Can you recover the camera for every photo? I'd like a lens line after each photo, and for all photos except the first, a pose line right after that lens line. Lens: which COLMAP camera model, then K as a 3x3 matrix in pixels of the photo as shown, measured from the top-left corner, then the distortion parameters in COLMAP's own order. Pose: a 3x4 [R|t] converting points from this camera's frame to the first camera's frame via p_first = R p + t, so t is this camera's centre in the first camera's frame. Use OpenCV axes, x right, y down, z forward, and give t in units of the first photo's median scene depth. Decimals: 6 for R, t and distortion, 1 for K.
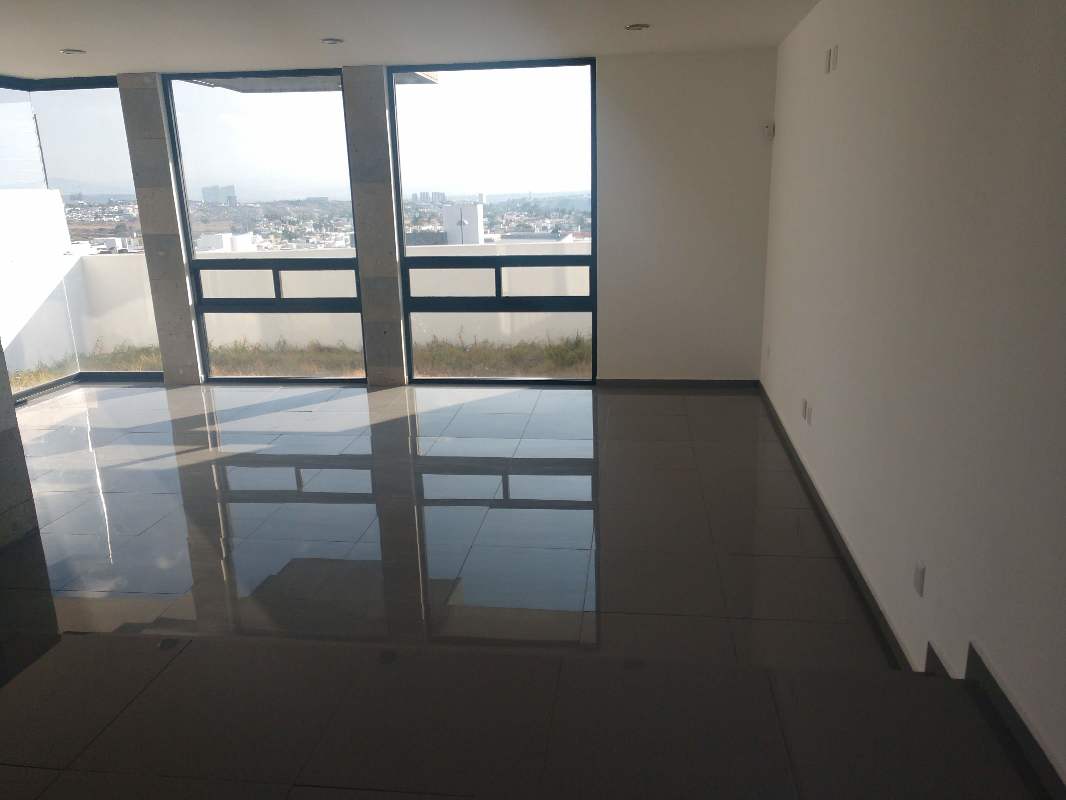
lens RADIAL K [[819.1, 0, 544.0], [0, 819.1, 401.4], [0, 0, 1]] dist [0.039706, -0.000539]
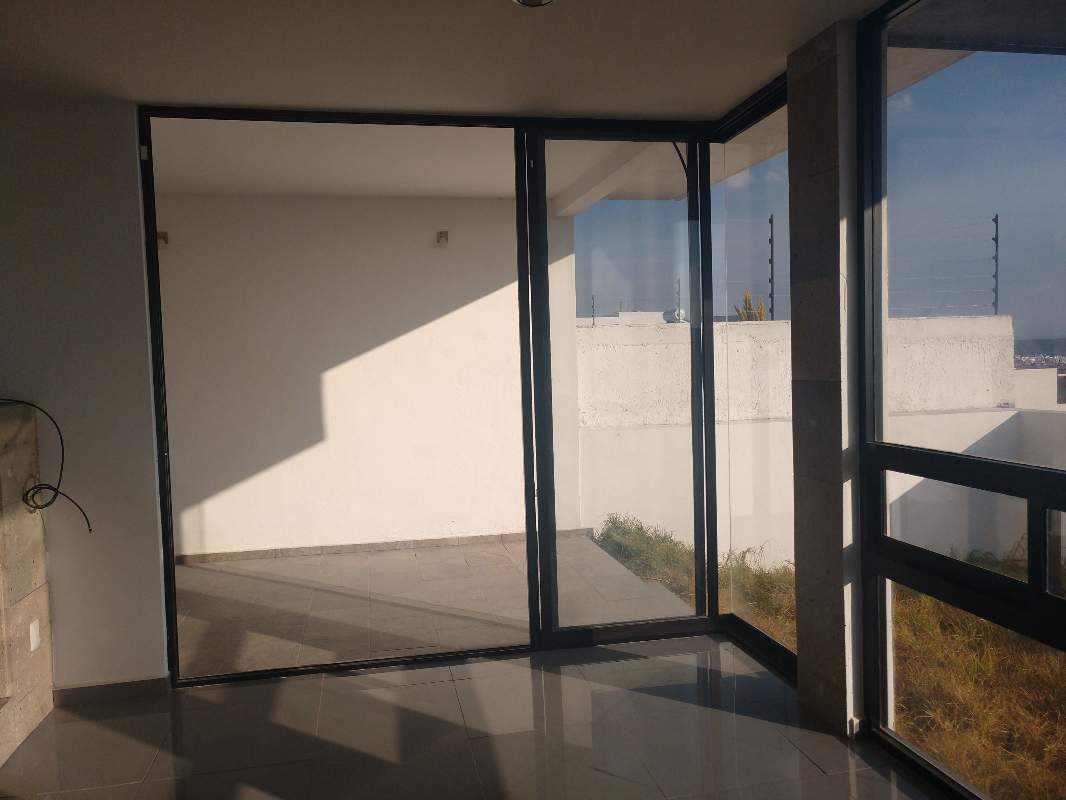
lens RADIAL K [[819.1, 0, 544.0], [0, 819.1, 401.4], [0, 0, 1]] dist [0.039706, -0.000539]
pose [[0.321981, 0.064770, -0.944528, -0.086175], [-0.222913, 0.974795, -0.009144, -0.152836], [0.920129, 0.213492, 0.328304, 0.711957]]
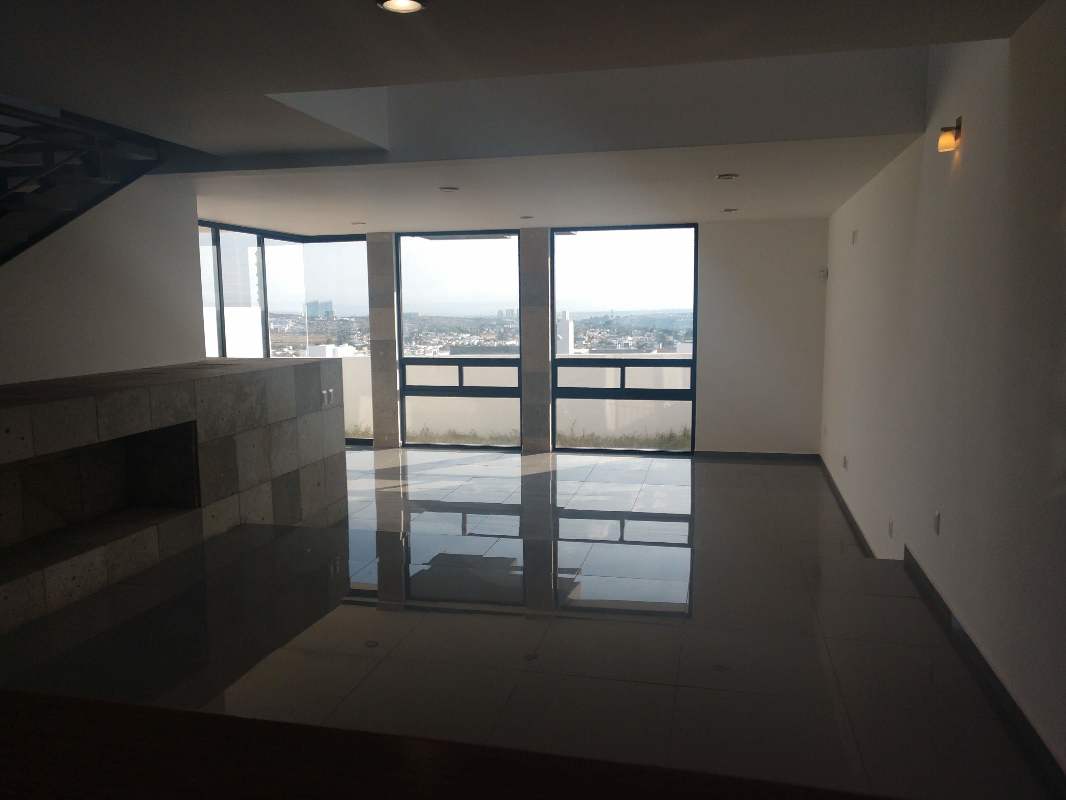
lens RADIAL K [[838.1, 0, 538.9], [0, 838.1, 402.3], [0, 0, 1]] dist [0.045735, 0.000069]
pose [[0.994799, 0.025635, -0.098578, -0.053545], [-0.039097, 0.989777, -0.137163, 0.089035], [0.094054, 0.140303, 0.985631, -0.370029]]
